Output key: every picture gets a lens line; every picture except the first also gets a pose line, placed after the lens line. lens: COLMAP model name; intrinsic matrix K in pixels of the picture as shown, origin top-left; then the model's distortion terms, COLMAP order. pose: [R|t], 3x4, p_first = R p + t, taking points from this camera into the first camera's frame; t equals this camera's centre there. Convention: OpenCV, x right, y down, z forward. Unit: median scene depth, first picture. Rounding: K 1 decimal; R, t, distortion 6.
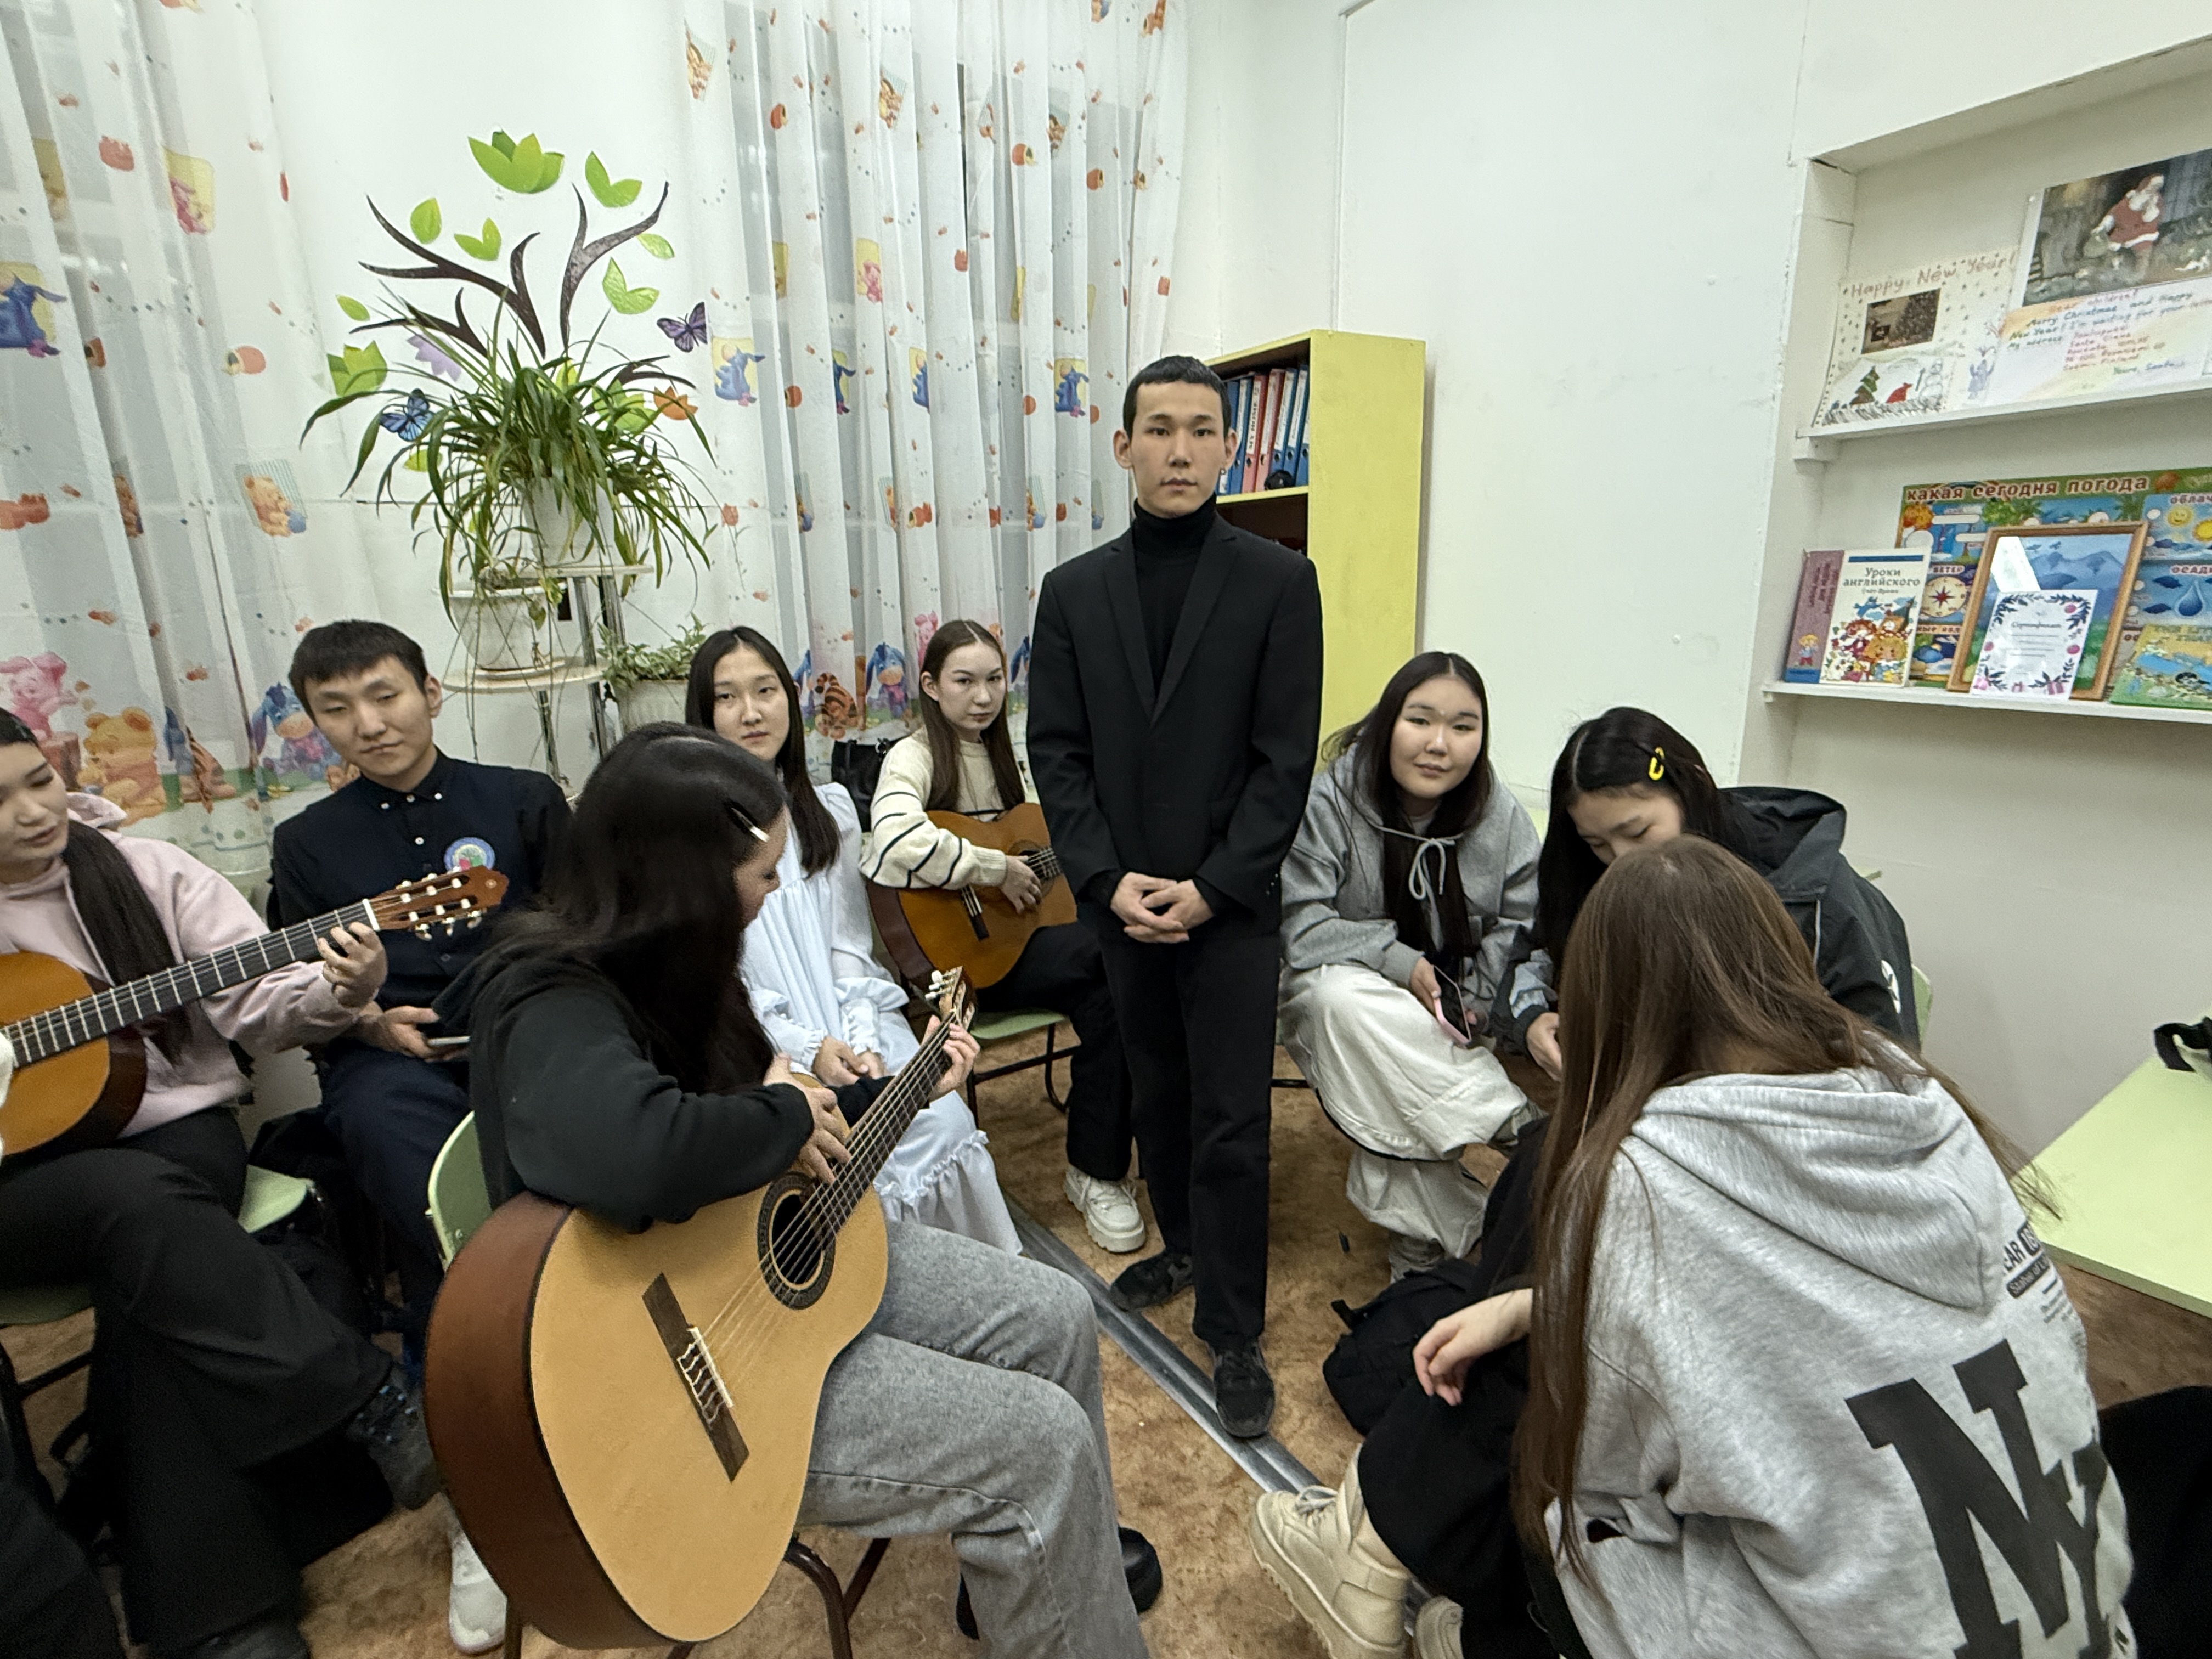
lens RADIAL K [[1068.6, 0, 1103.2], [0, 1068.6, 830.5], [0, 0, 1]] dist [0.001226, -0.000431]
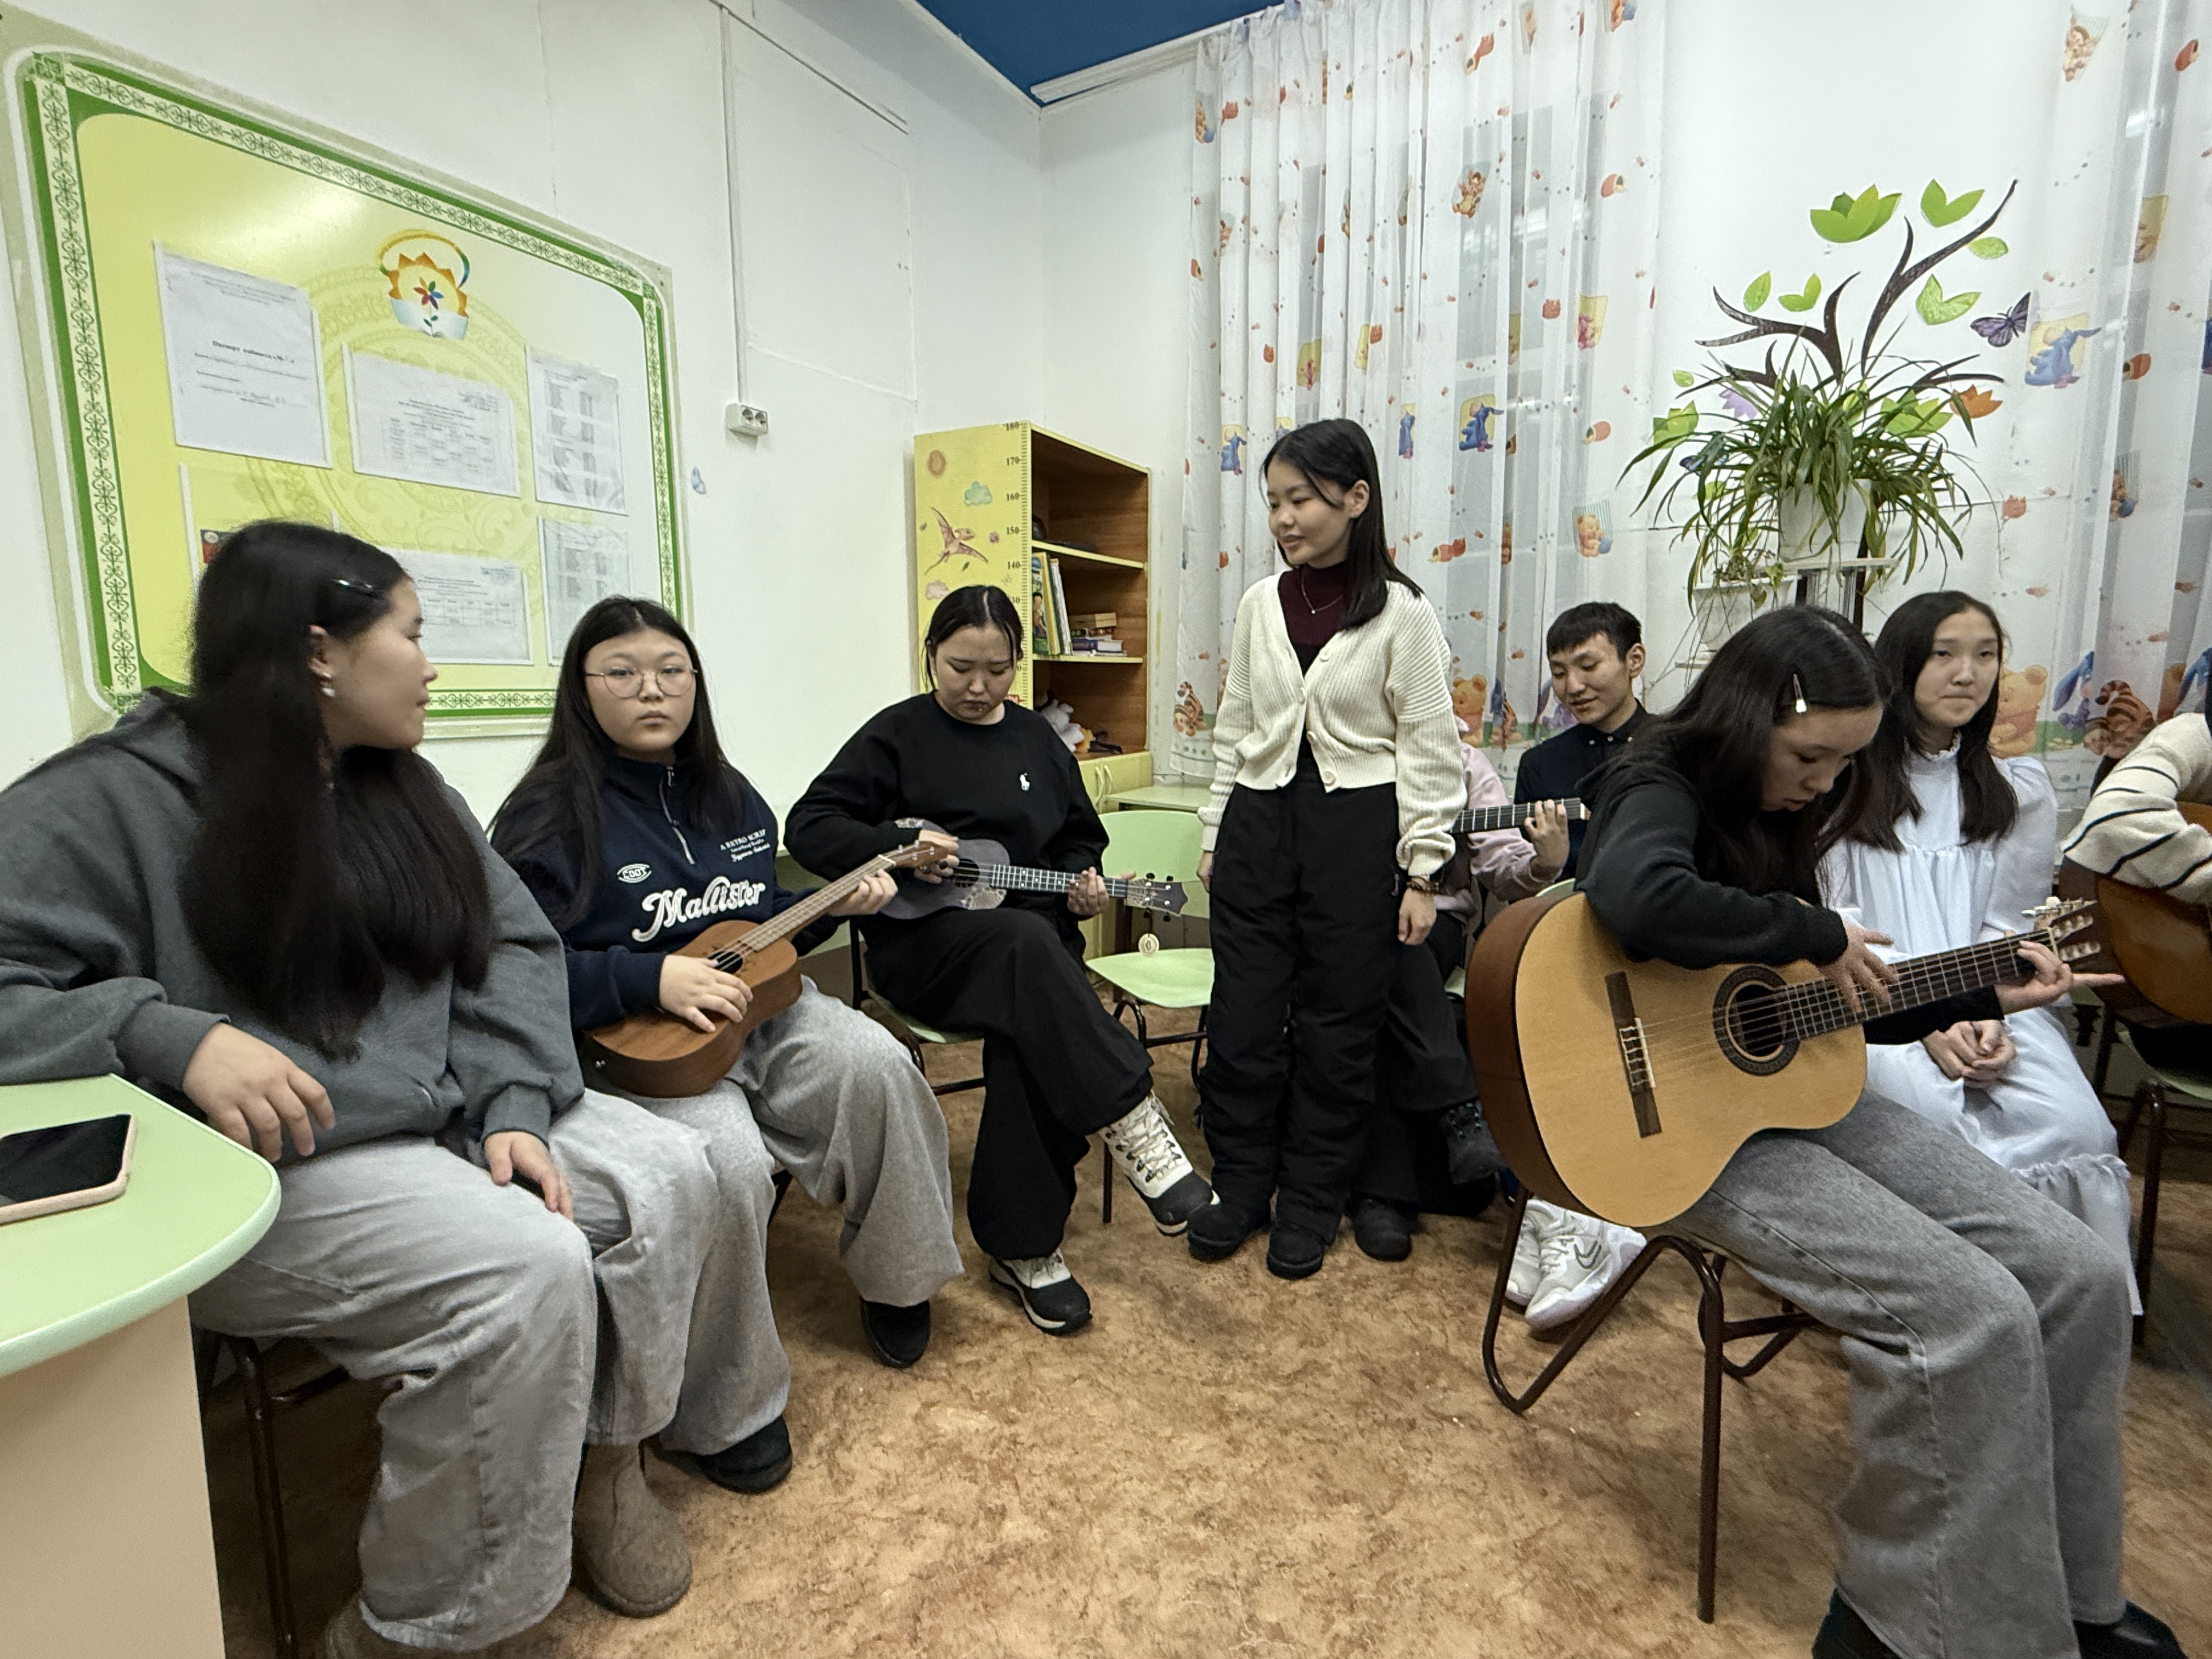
lens RADIAL K [[1068.6, 0, 1103.2], [0, 1068.6, 830.5], [0, 0, 1]] dist [0.001226, -0.000431]
pose [[0.443639, 0.135318, -0.885931, 0.189426], [-0.209987, 0.976712, 0.044031, 0.124571], [0.871258, 0.166500, 0.461722, -0.100531]]
